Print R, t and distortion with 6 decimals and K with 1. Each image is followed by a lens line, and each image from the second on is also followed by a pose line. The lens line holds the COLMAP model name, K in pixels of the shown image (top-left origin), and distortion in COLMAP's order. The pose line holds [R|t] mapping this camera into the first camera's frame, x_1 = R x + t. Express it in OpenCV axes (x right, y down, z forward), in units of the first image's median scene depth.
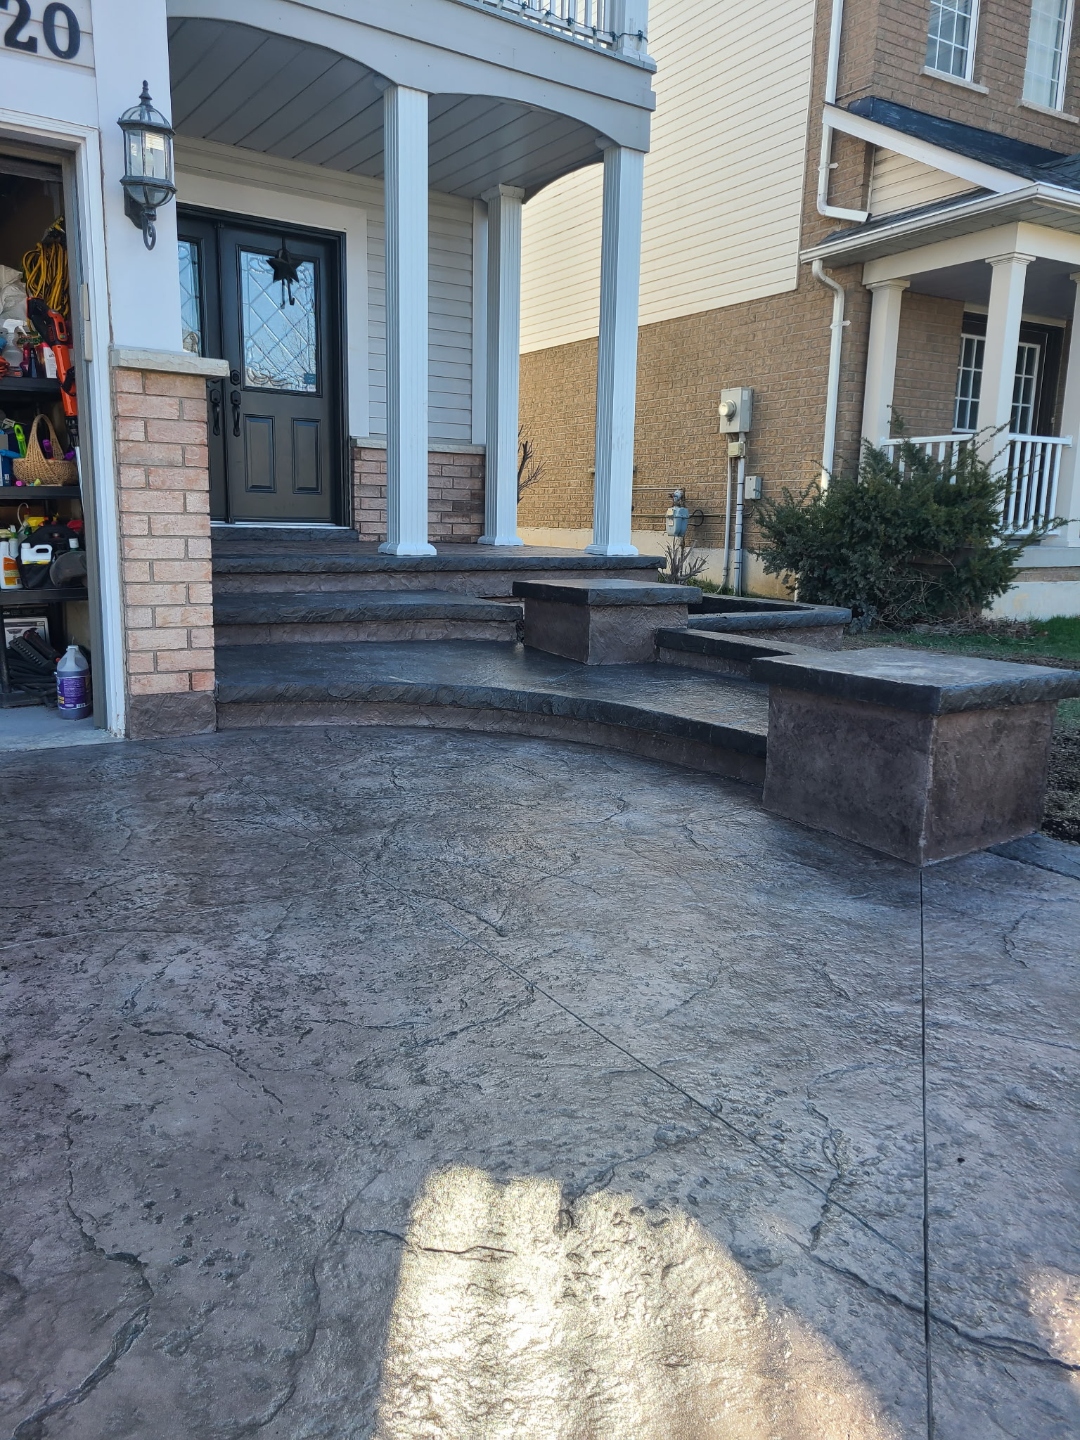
lens RADIAL K [[1068.2, 0, 539.7], [0, 1068.2, 724.8], [0, 0, 1]] dist [0.032787, 0.003224]
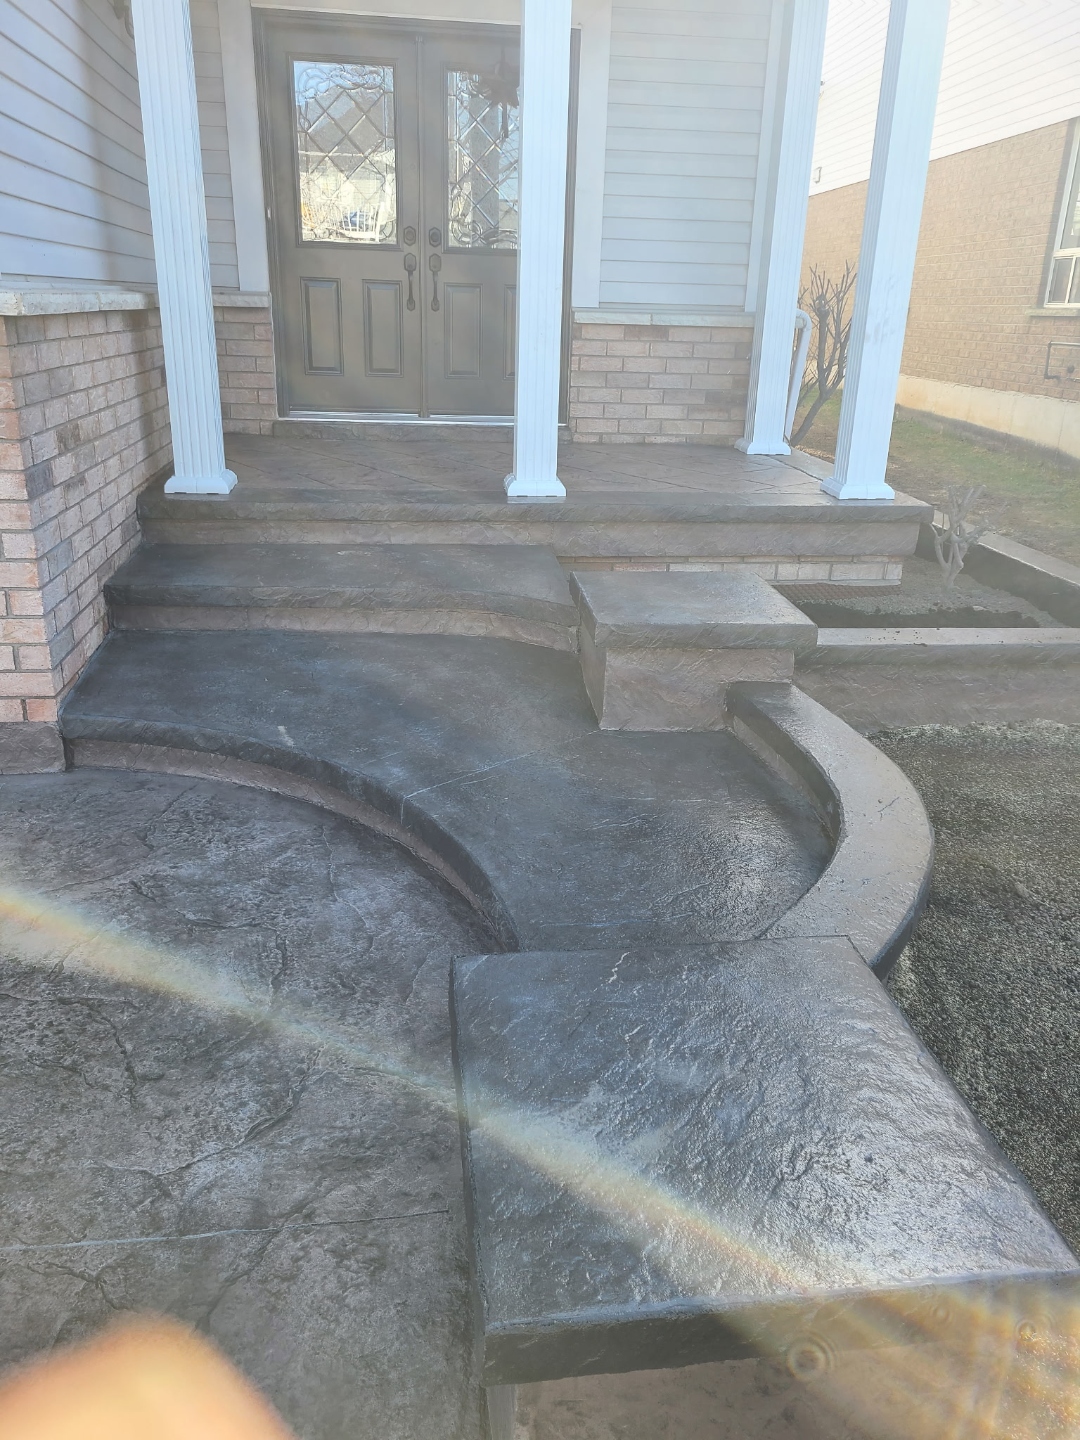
lens RADIAL K [[1068.2, 0, 536.8], [0, 1068.2, 707.3], [0, 0, 1]] dist [0.032787, 0.003224]
pose [[0.891048, 0.162709, -0.423745, 0.239246], [-0.095485, 0.979846, 0.175453, -0.150499], [0.443753, -0.115876, 0.888626, 0.321167]]
